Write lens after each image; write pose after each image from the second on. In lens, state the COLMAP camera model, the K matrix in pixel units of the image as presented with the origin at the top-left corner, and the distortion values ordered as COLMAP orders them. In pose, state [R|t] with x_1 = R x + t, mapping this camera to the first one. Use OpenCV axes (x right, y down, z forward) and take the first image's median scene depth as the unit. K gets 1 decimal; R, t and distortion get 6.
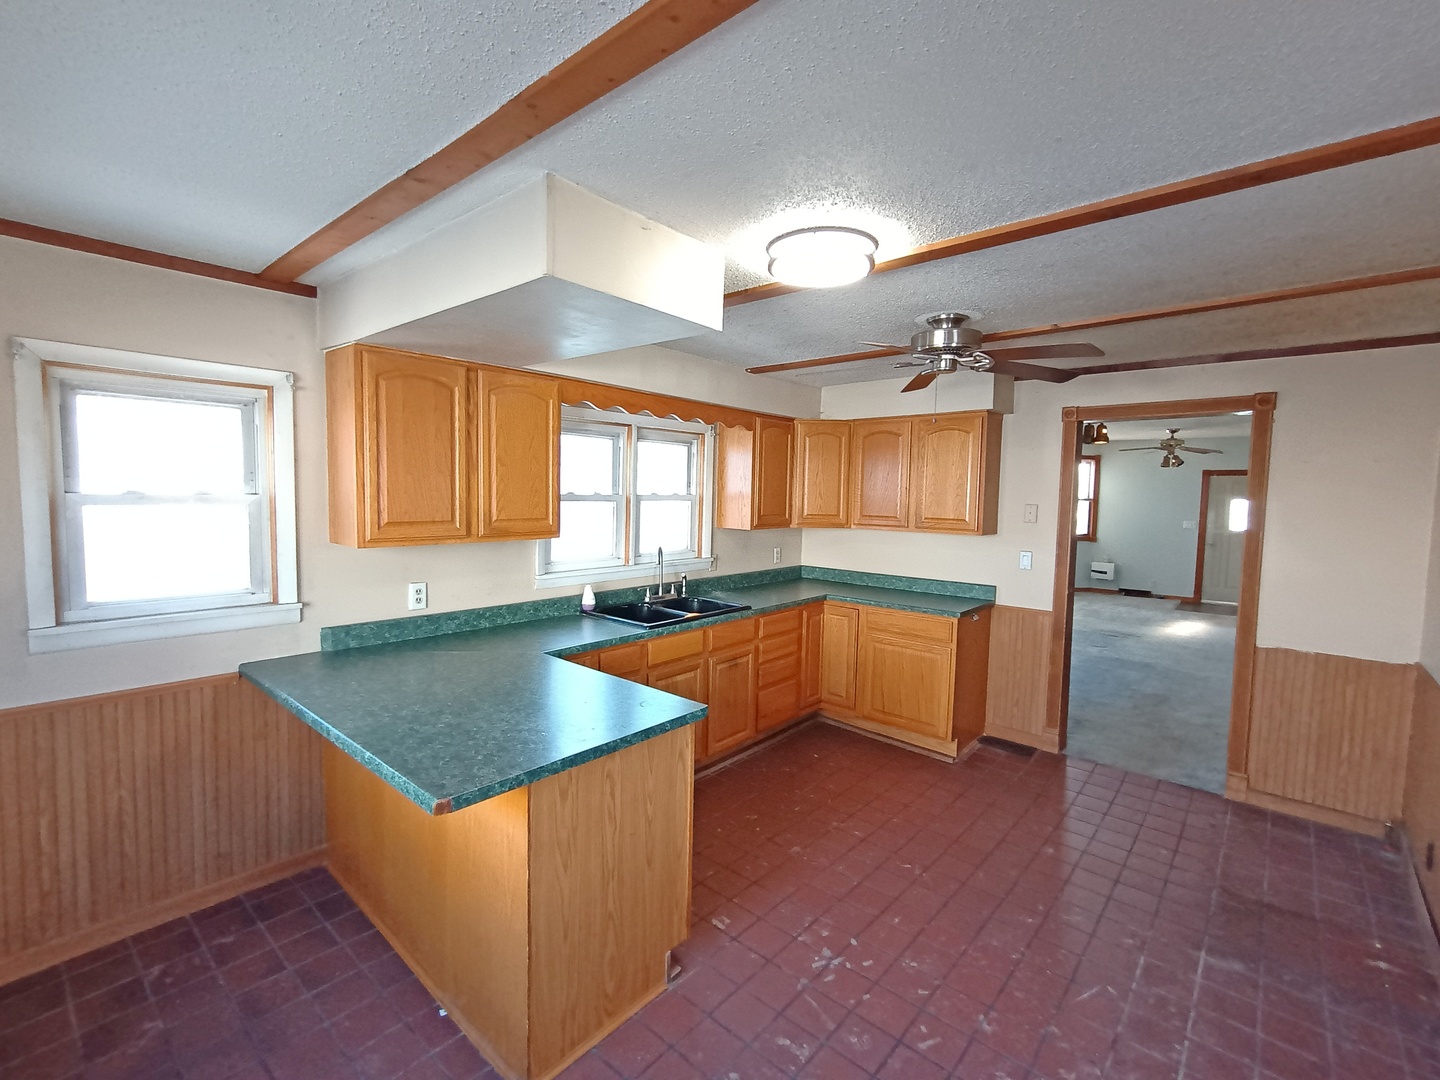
lens RADIAL K [[641.8, 0, 720.0], [0, 641.8, 540.0], [0, 0, 1]] dist [0.000917, 0.000108]
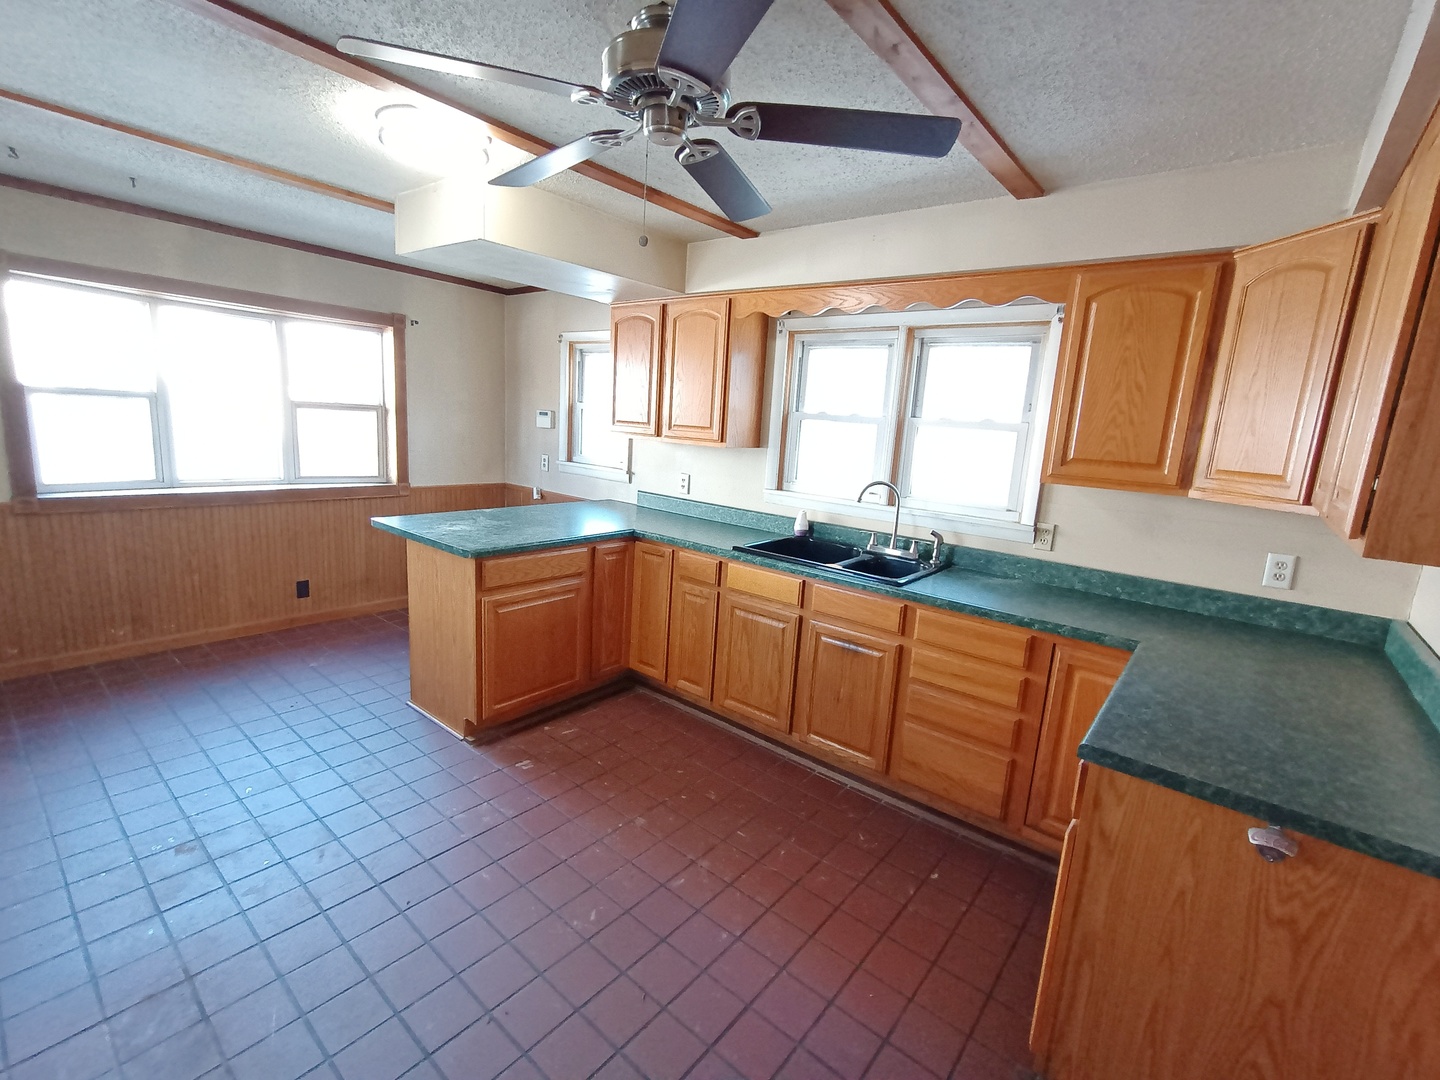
lens RADIAL K [[641.8, 0, 720.0], [0, 641.8, 540.0], [0, 0, 1]] dist [0.000917, 0.000108]
pose [[0.030029, 0.191642, -0.981005, 0.651466], [-0.118348, 0.975226, 0.186890, -0.043651], [0.992518, 0.110488, 0.051966, 0.751347]]
